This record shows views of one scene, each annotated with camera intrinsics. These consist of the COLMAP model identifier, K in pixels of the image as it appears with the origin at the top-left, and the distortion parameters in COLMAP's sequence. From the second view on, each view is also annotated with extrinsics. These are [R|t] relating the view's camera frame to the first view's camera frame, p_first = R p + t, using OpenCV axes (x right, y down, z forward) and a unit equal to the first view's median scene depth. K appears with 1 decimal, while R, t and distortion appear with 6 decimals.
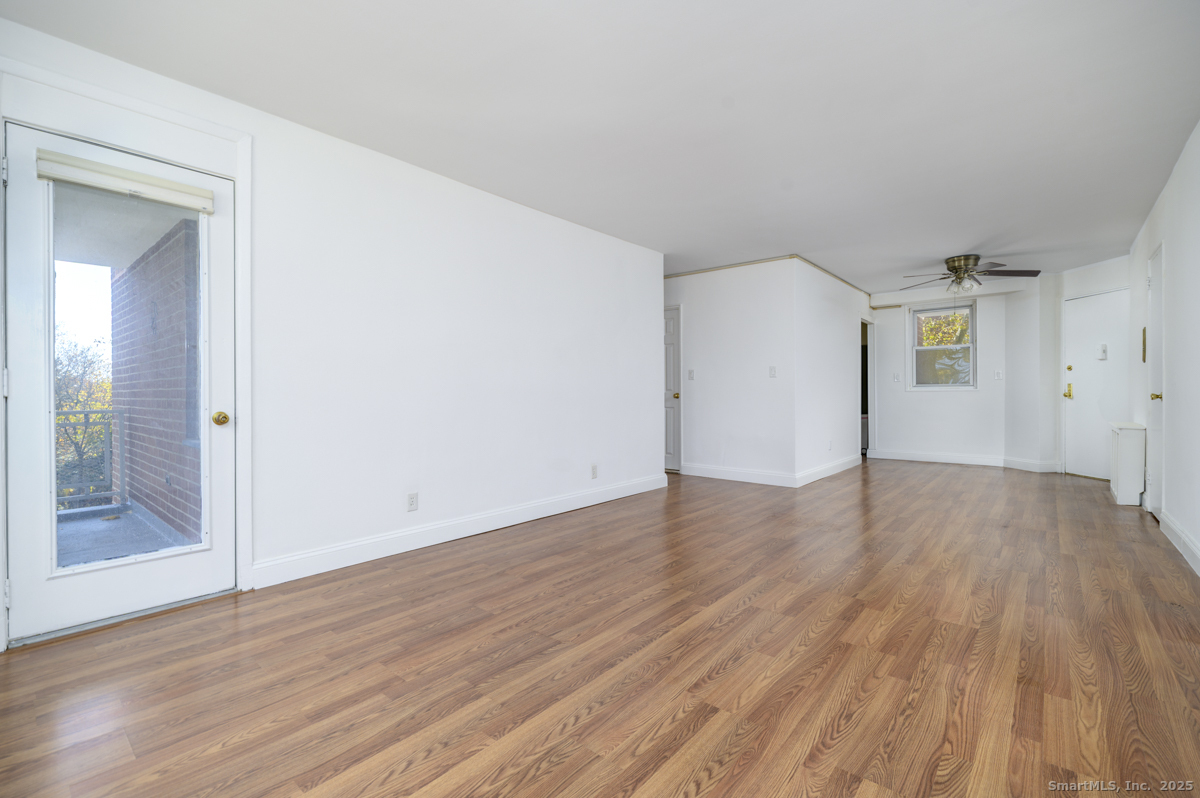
lens RADIAL K [[534.0, 0, 593.8], [0, 534.0, 401.6], [0, 0, 1]] dist [-0.002817, -0.002658]
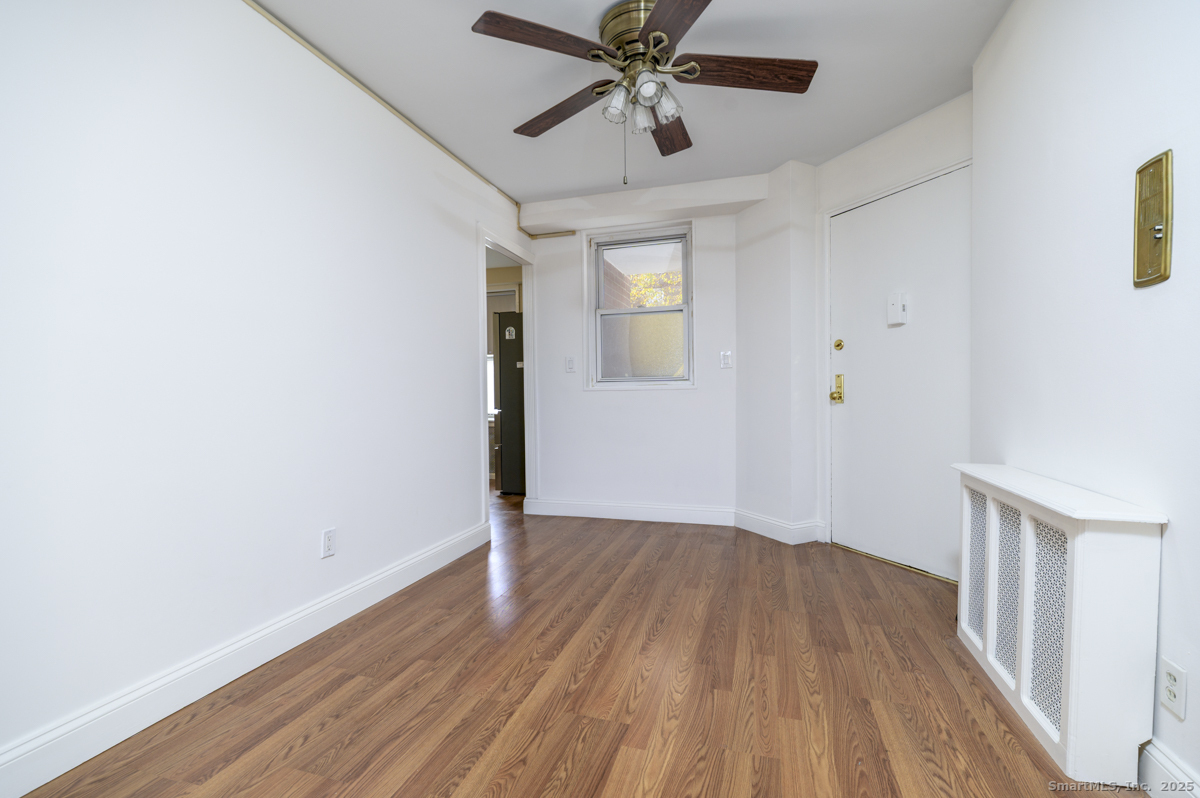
lens RADIAL K [[534.0, 0, 609.9], [0, 534.0, 398.3], [0, 0, 1]] dist [-0.002817, -0.002658]
pose [[0.911596, -0.010796, 0.410946, 0.373840], [0.016135, 0.999824, -0.009525, -0.007389], [-0.410771, 0.015314, 0.911610, 0.484332]]
